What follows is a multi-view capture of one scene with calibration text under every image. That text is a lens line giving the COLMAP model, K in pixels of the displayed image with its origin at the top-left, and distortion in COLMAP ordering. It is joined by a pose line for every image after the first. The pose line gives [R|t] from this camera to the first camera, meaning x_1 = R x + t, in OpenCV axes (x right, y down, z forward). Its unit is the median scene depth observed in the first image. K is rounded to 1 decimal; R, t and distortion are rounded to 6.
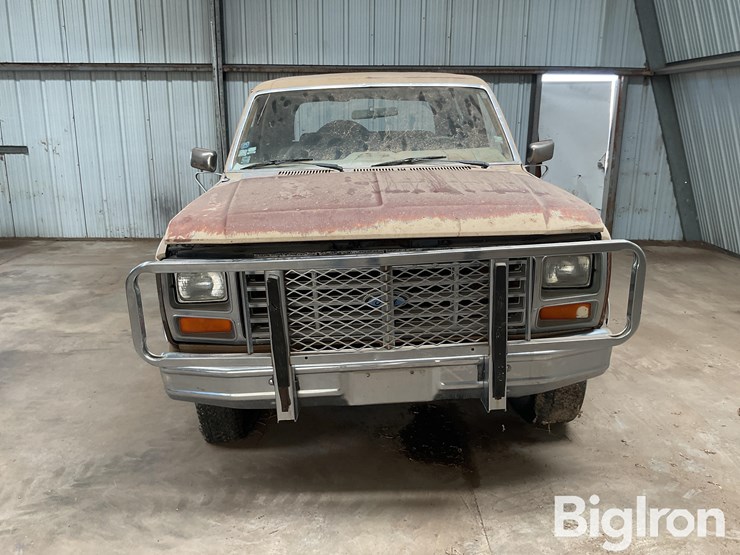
lens RADIAL K [[605.8, 0, 368.5], [0, 605.8, 276.4], [0, 0, 1]] dist [0.101077, -0.183807]
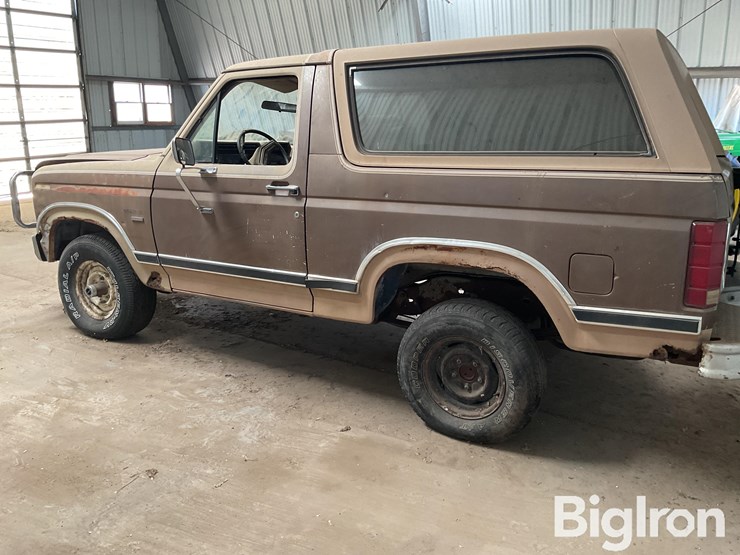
lens RADIAL K [[605.8, 0, 368.5], [0, 605.8, 276.4], [0, 0, 1]] dist [0.101077, -0.183807]
pose [[-0.521155, 0.209704, -0.827298, 1.214257], [-0.225816, 0.900916, 0.370617, -0.581072], [0.823046, 0.379966, -0.422163, 2.283420]]
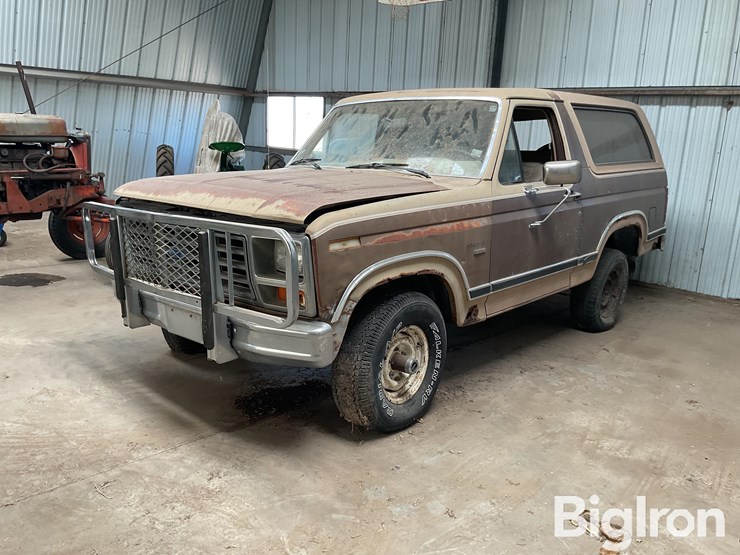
lens RADIAL K [[605.8, 0, 368.5], [0, 605.8, 276.4], [0, 0, 1]] dist [0.101077, -0.183807]
pose [[0.712630, 0.184857, -0.676747, 1.015905], [-0.218372, 0.975185, 0.036426, -0.041517], [0.666687, 0.121824, 0.735314, 0.264592]]
